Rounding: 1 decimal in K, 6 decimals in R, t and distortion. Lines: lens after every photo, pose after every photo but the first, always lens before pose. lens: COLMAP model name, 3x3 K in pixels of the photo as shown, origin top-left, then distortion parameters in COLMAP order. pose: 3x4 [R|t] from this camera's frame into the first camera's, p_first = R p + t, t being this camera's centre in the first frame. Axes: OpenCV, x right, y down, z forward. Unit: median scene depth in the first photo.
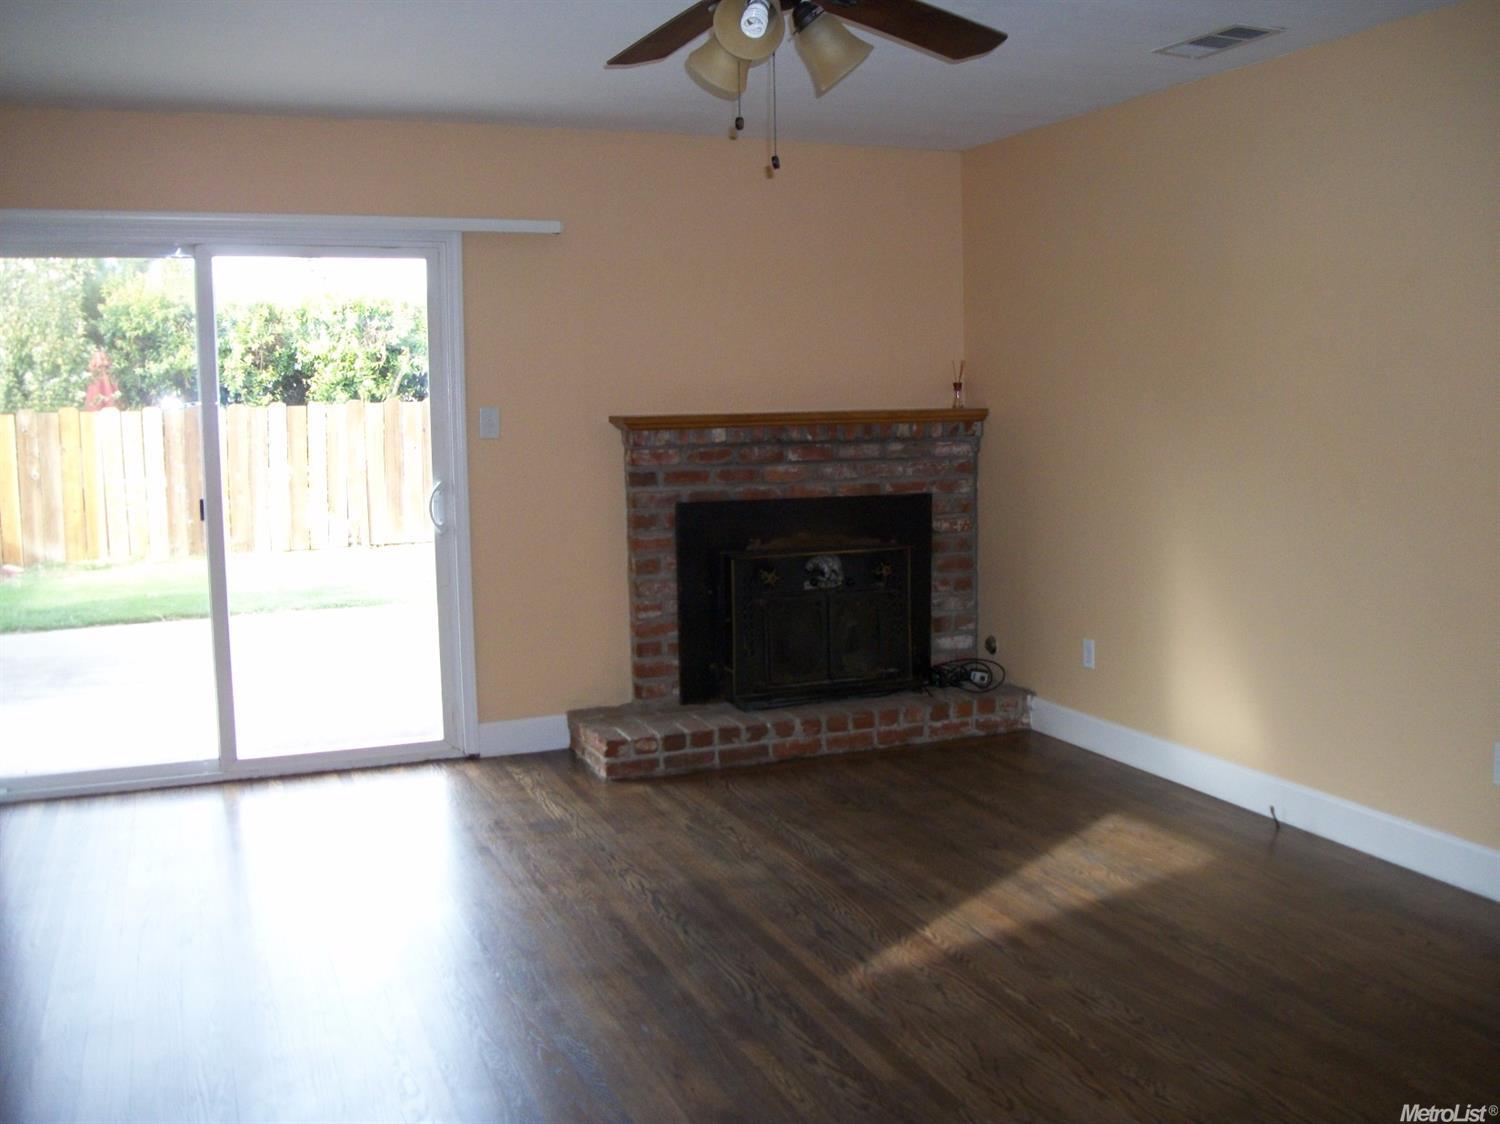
lens RADIAL K [[1449.8, 0, 750.0], [0, 1449.8, 562.0], [0, 0, 1]] dist [-0.084232, 0.037956]
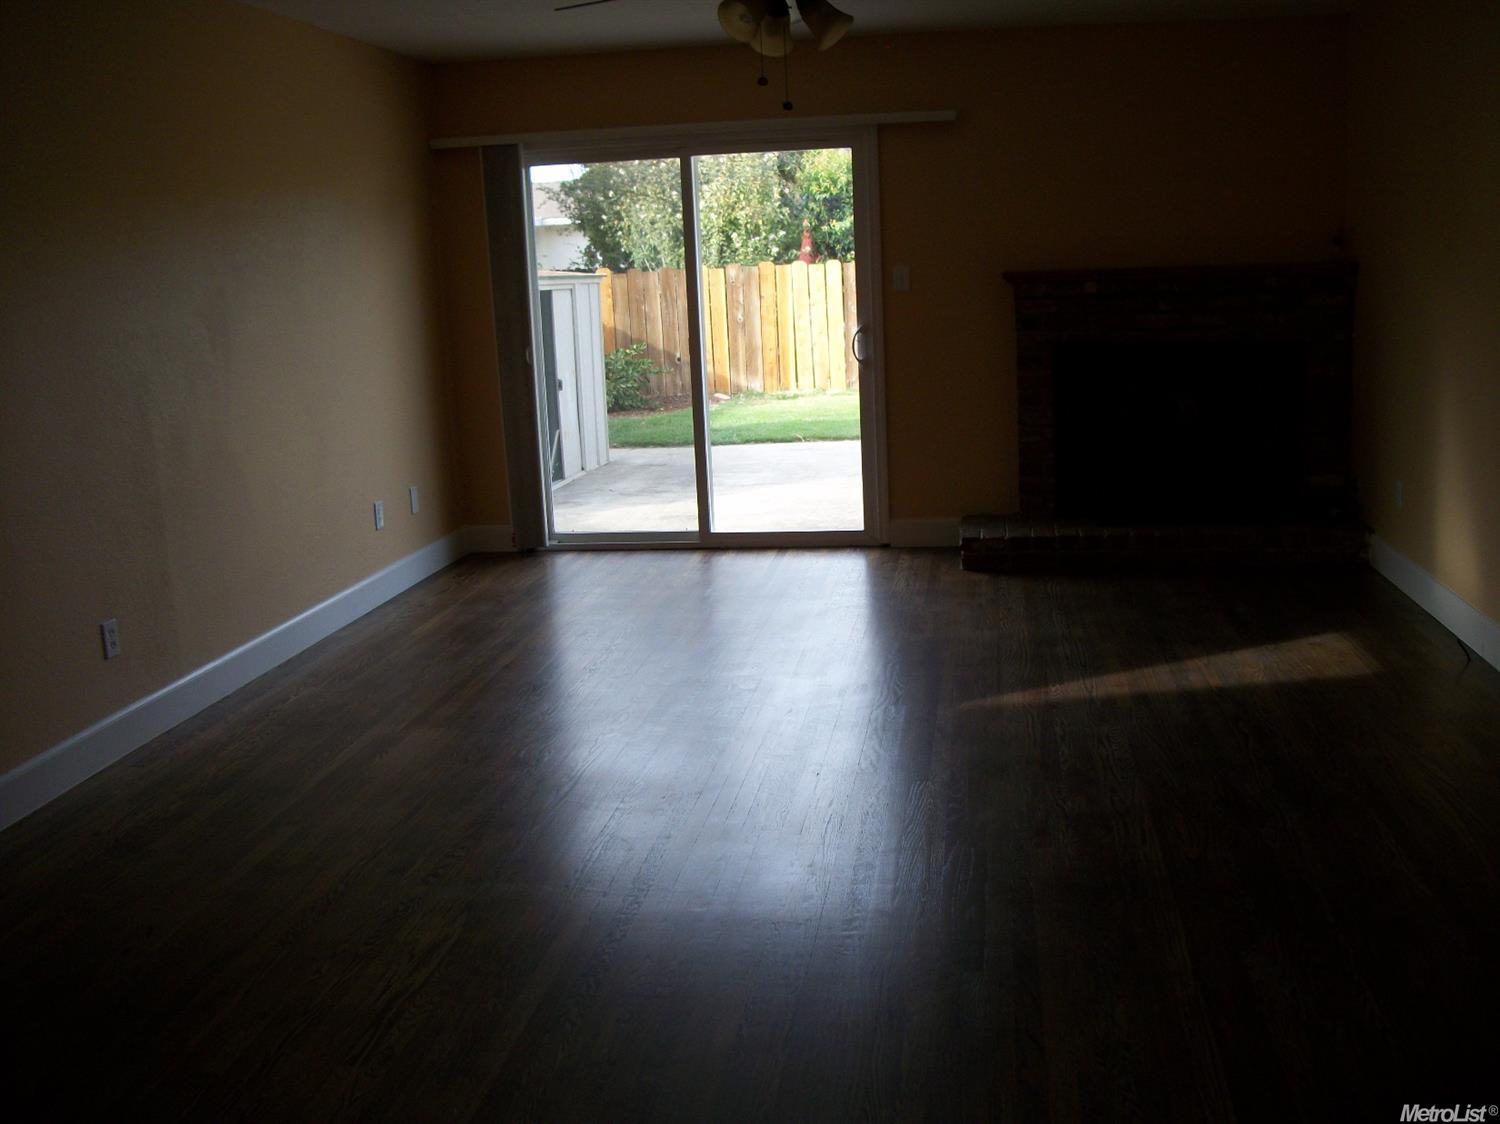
lens RADIAL K [[1449.8, 0, 750.0], [0, 1449.8, 562.0], [0, 0, 1]] dist [-0.084232, 0.037956]
pose [[0.858558, 0.086394, -0.505385, 0.142780], [-0.032833, 0.992942, 0.113964, 0.003548], [0.511664, -0.081251, 0.855335, -0.059900]]
